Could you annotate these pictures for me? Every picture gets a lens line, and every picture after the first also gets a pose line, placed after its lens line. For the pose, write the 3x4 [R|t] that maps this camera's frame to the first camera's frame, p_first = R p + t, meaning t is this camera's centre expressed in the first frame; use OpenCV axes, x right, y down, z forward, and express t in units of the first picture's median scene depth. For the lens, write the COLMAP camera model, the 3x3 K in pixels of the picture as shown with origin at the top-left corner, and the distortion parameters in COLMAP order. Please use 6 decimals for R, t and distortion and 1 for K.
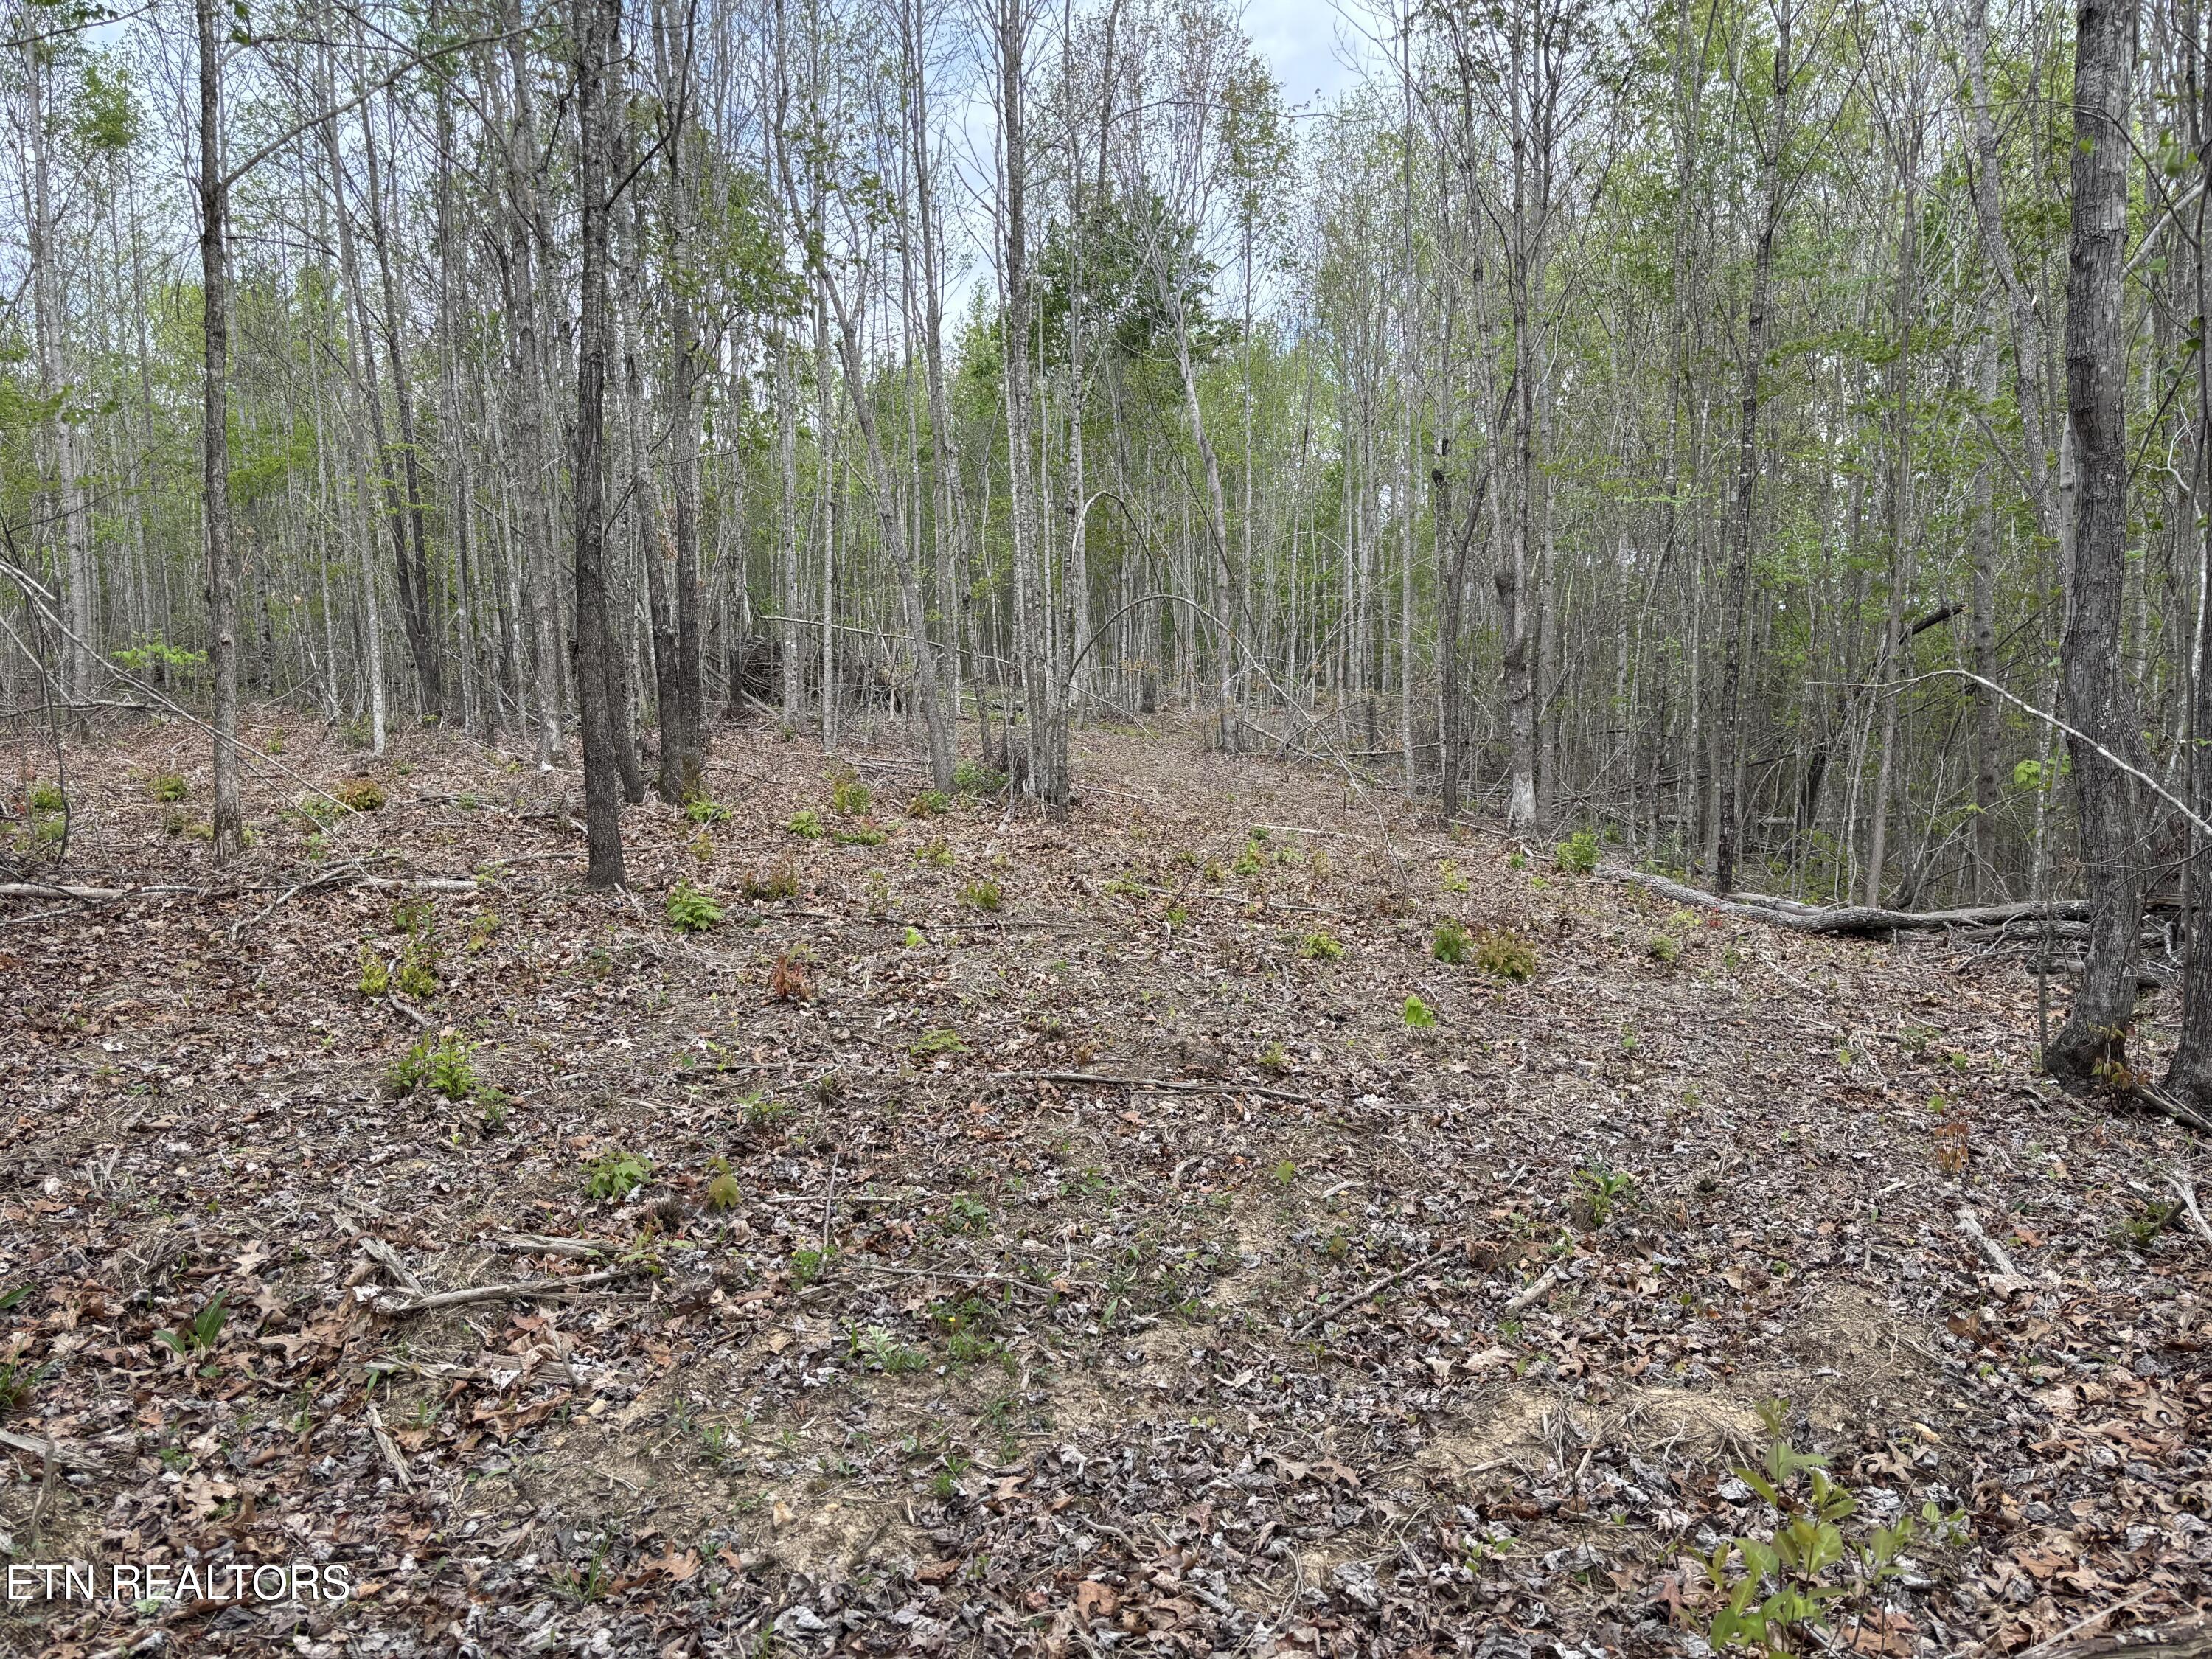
lens RADIAL K [[1668.5, 0, 1107.5], [0, 1668.5, 832.2], [0, 0, 1]] dist [0.030802, 0.002915]
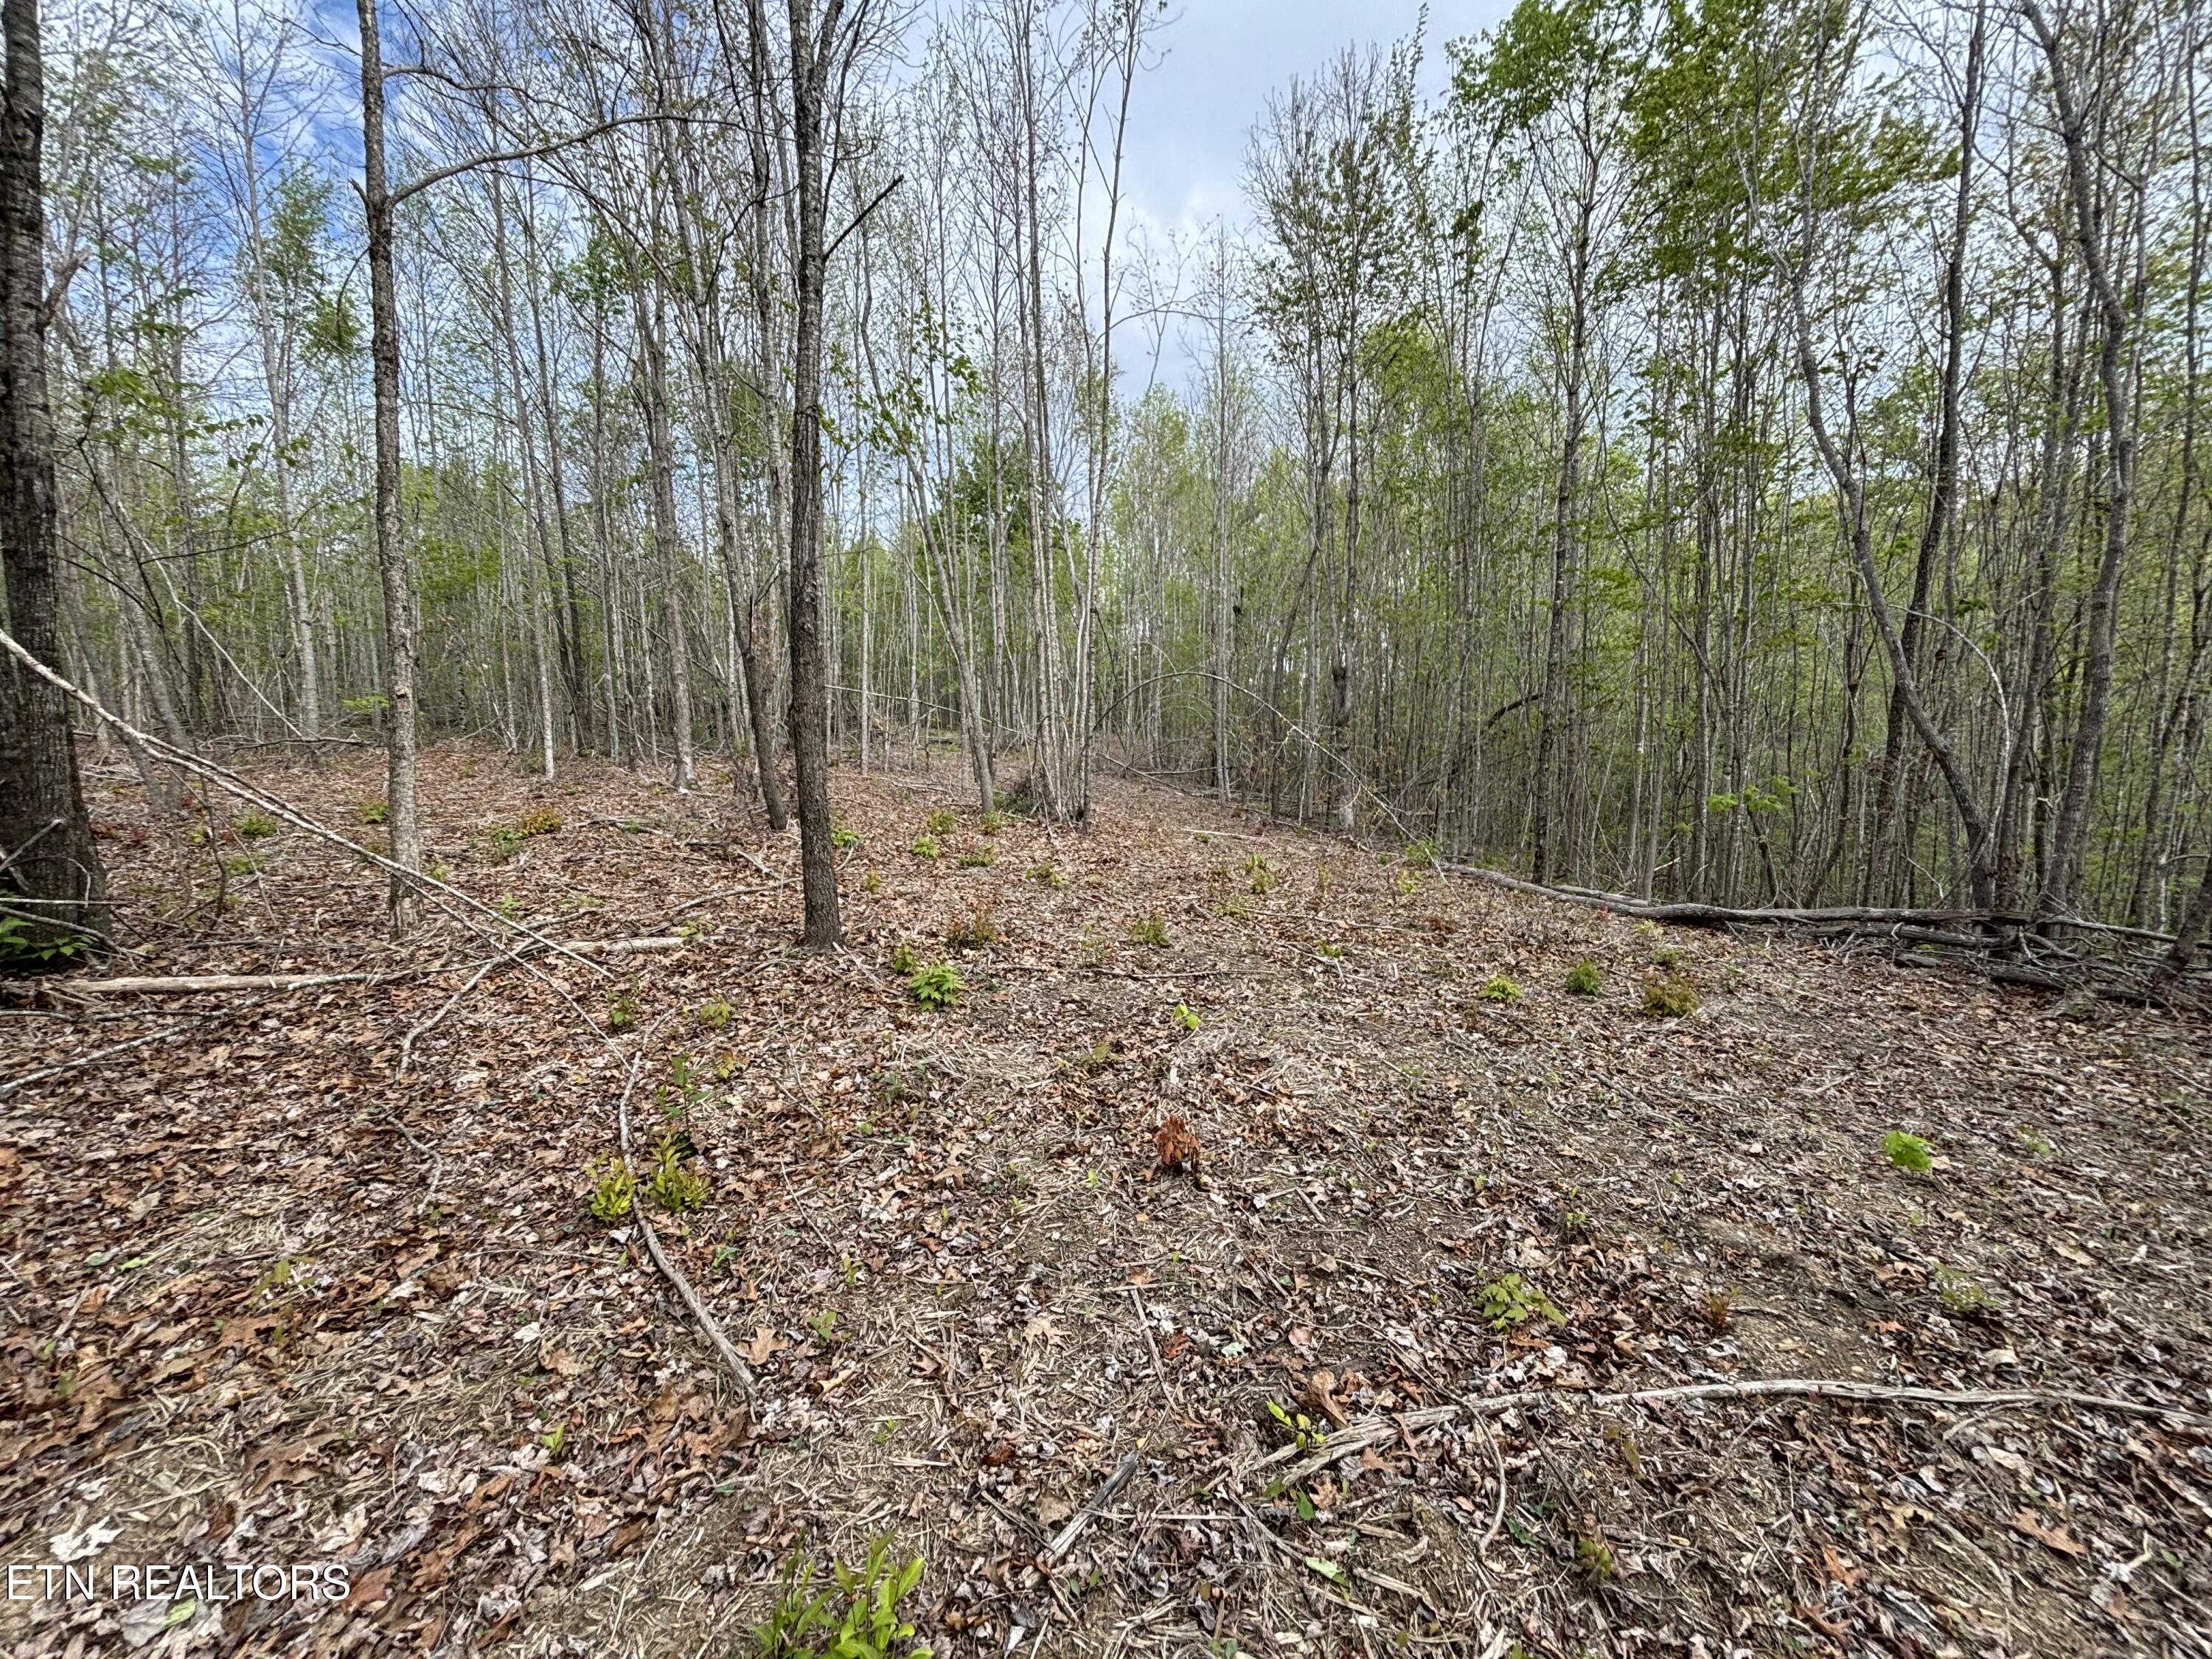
lens RADIAL K [[891.5, 0, 1103.8], [0, 891.5, 821.8], [0, 0, 1]] dist [-0.001368, -0.000004]
pose [[0.987700, -0.002826, 0.156338, -0.171765], [0.000006, 0.999837, 0.018036, -0.040964], [-0.156363, -0.017813, 0.987539, 0.356511]]
